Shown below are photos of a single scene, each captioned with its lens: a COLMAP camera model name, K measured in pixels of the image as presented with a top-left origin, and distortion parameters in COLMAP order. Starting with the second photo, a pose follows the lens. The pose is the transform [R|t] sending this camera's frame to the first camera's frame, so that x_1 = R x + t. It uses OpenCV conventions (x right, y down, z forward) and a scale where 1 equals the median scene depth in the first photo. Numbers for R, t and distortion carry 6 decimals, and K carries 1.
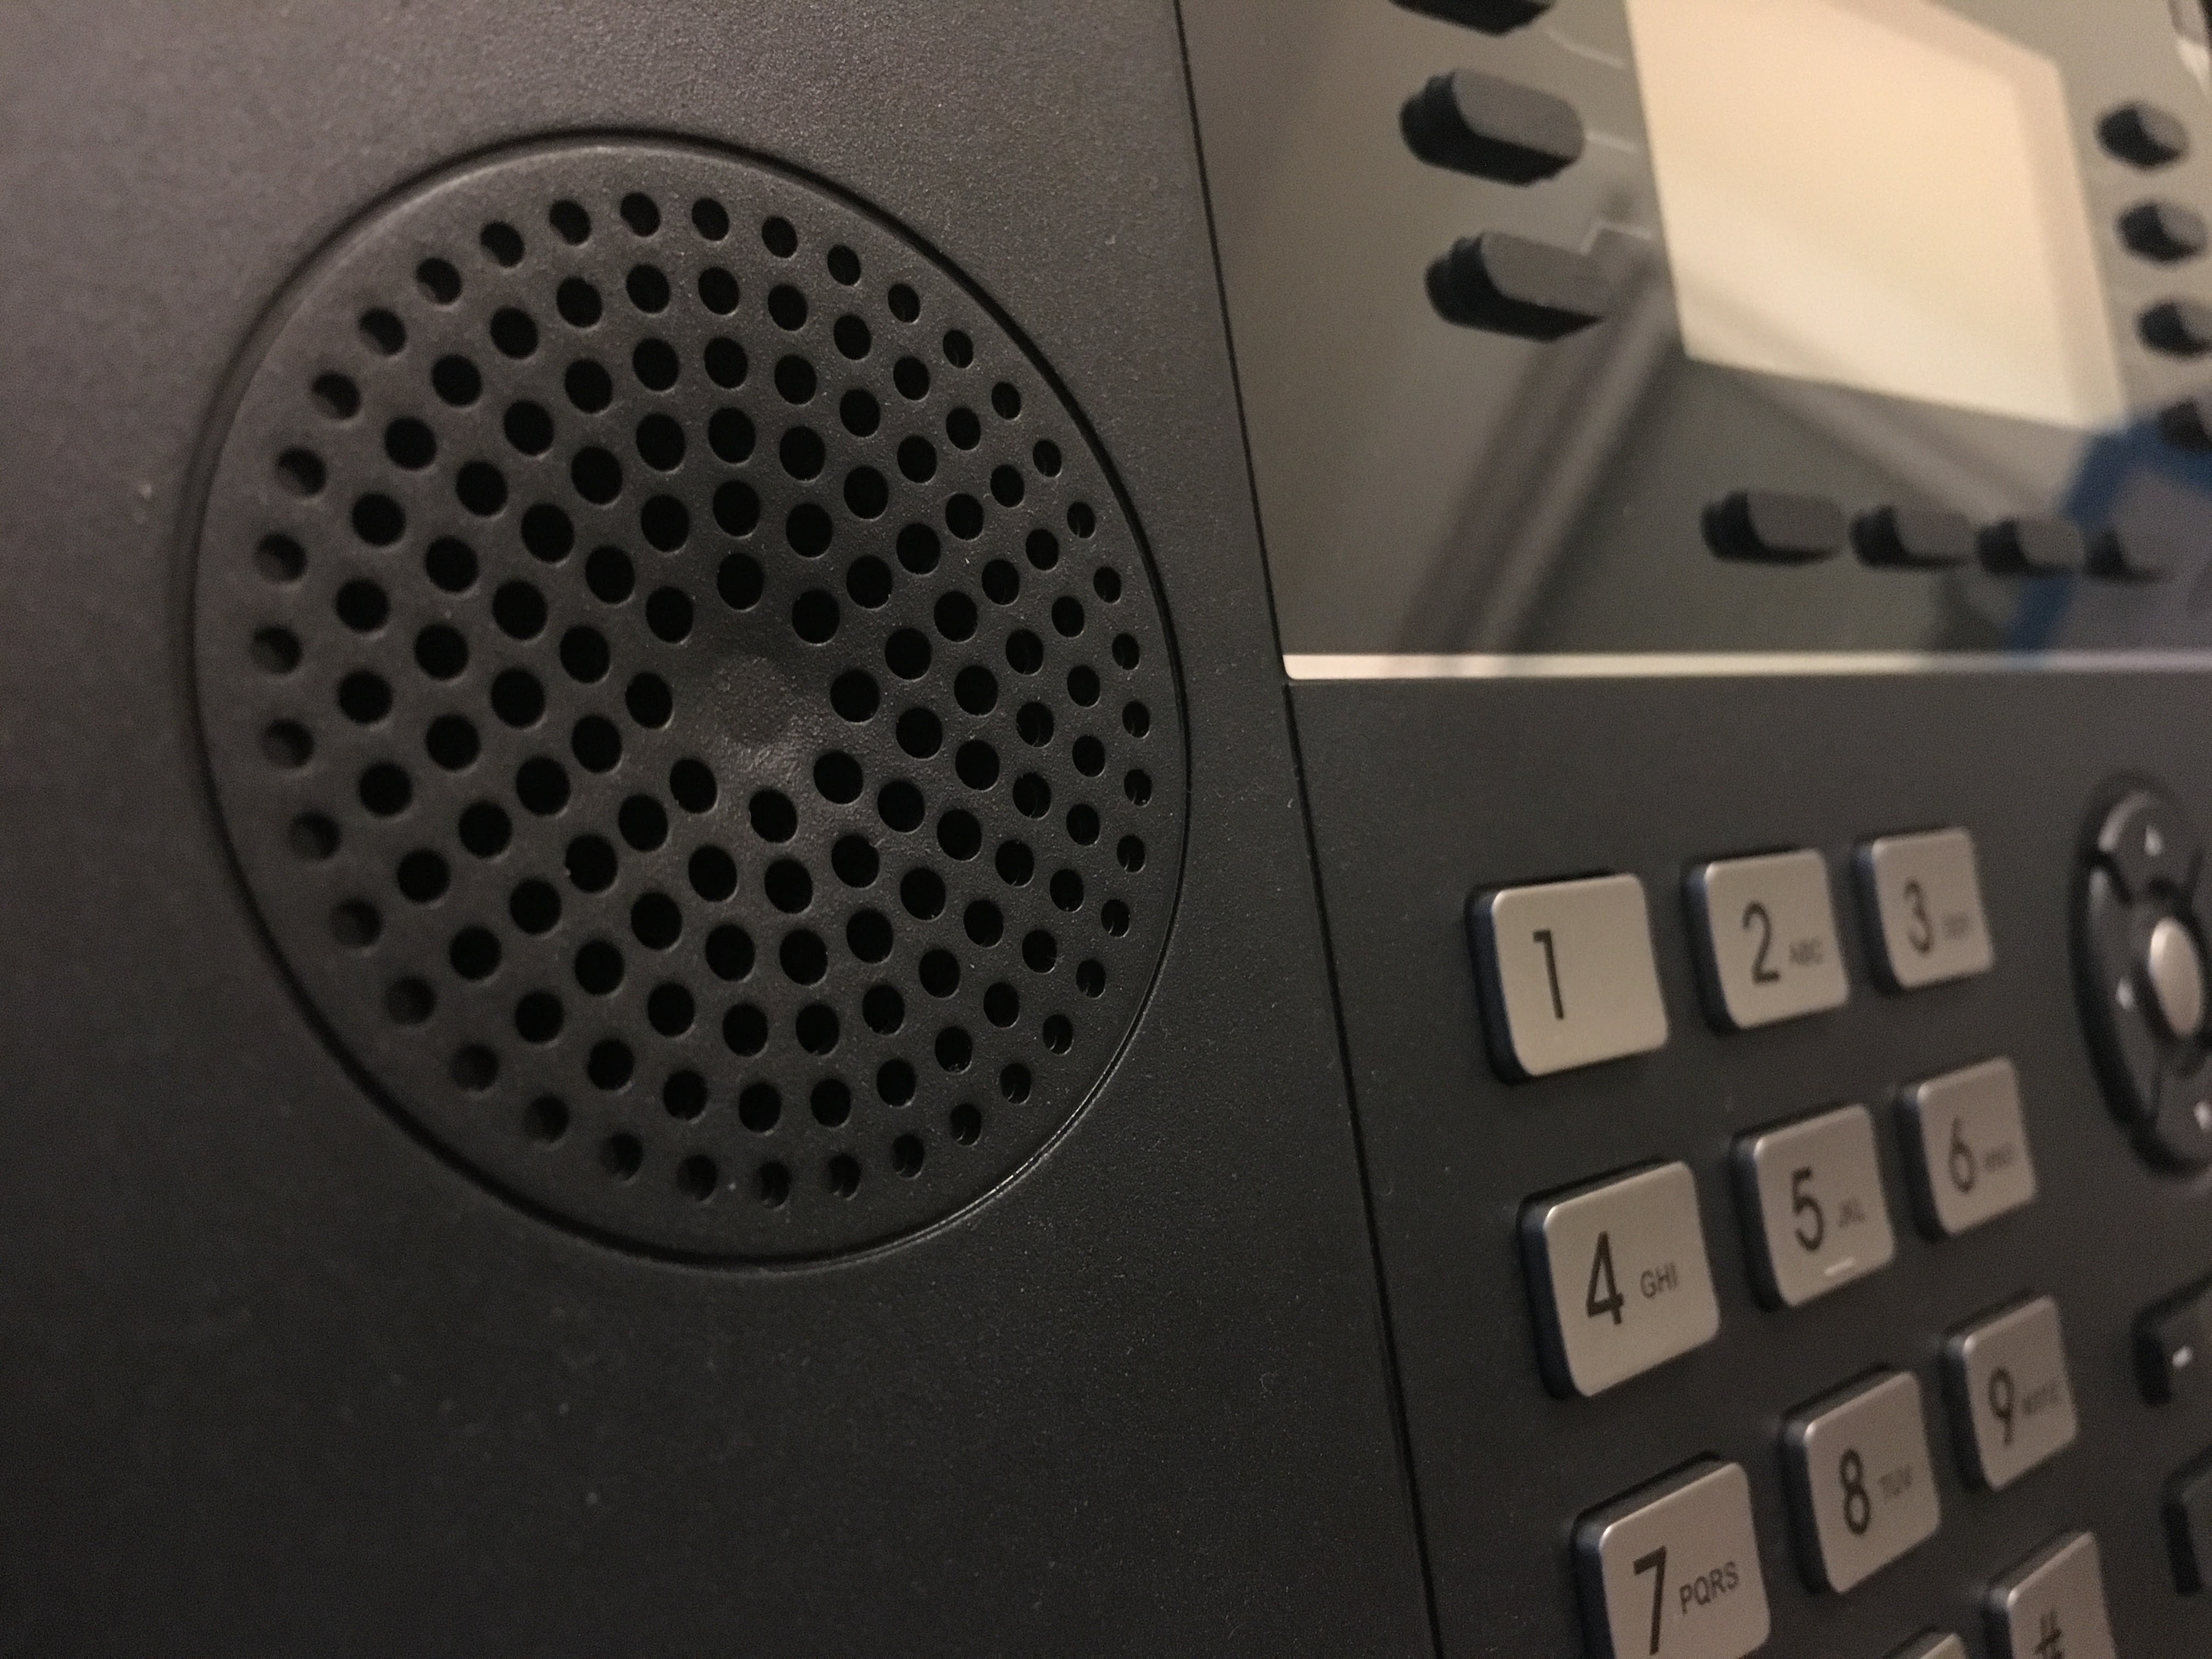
lens RADIAL K [[1999.2, 0, 1106.0], [0, 1999.2, 829.5], [0, 0, 1]] dist [0.069009, -0.158544]
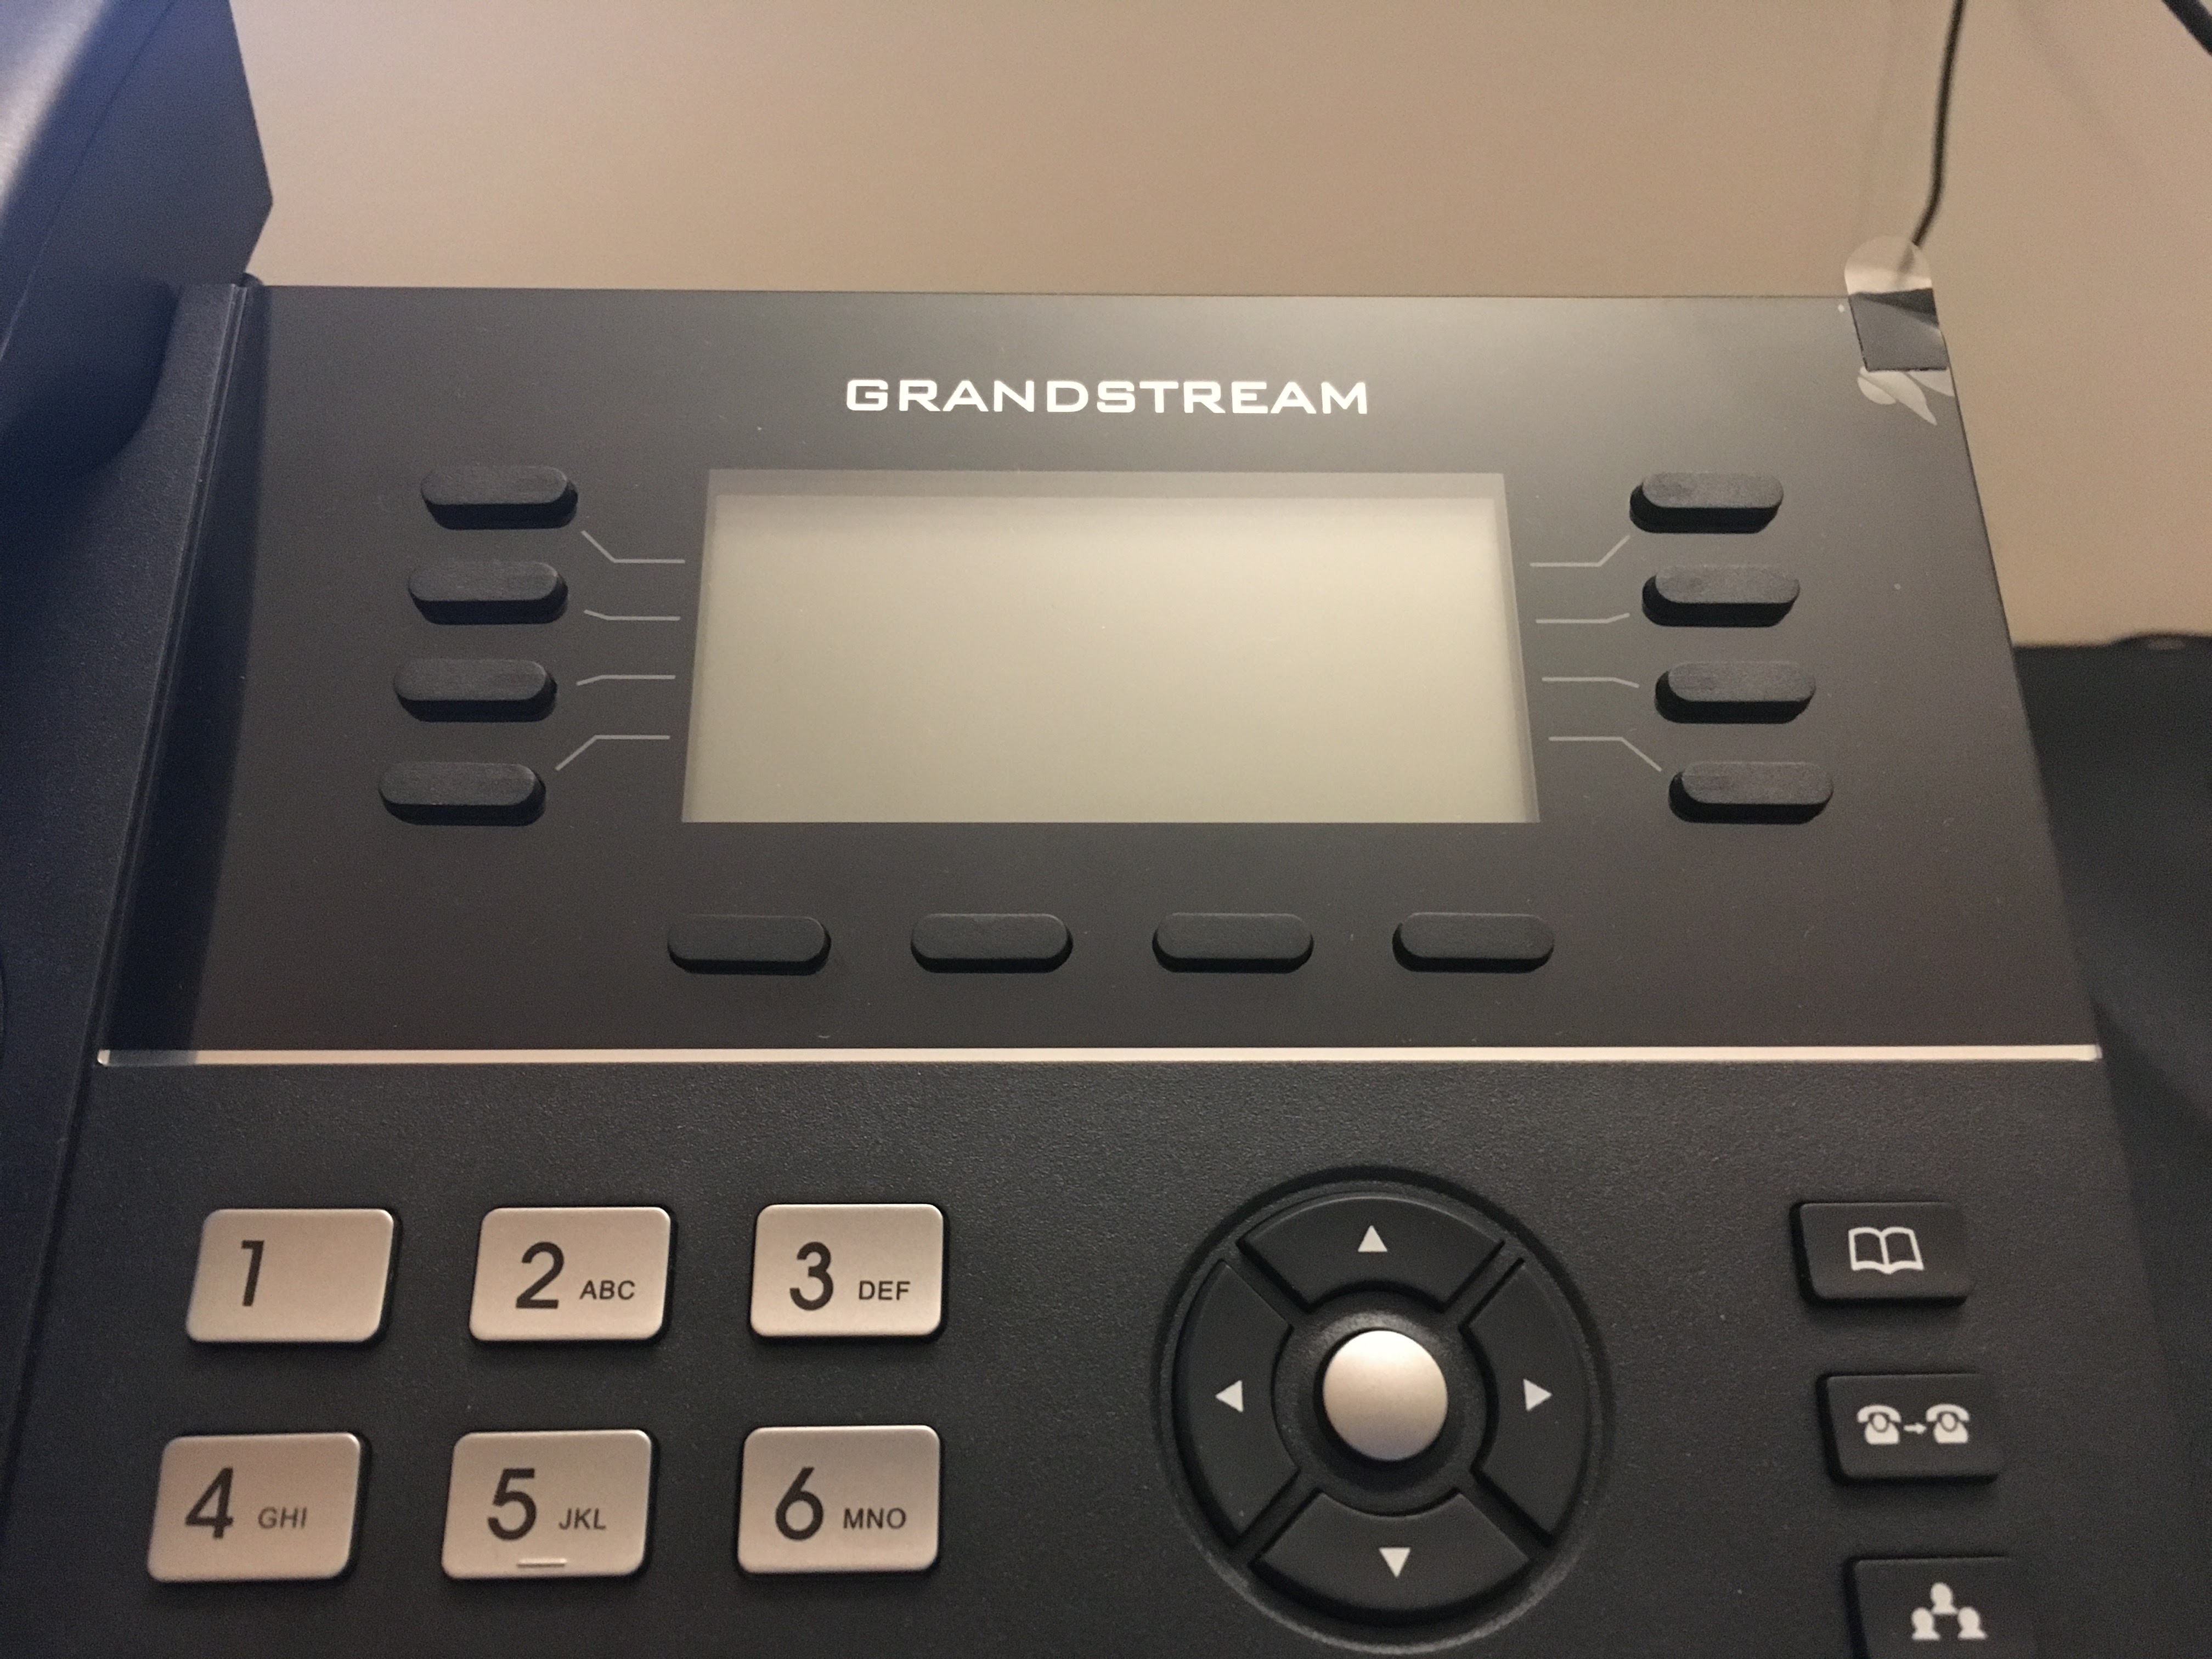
lens RADIAL K [[1905.2, 0, 1097.6], [0, 1905.2, 836.1], [0, 0, 1]] dist [0.067423, -0.128504]
pose [[0.755081, -0.117261, -0.645059, 1.418620], [-0.055578, 0.968886, -0.241186, 0.062227], [0.653271, 0.217966, 0.725071, 0.320059]]
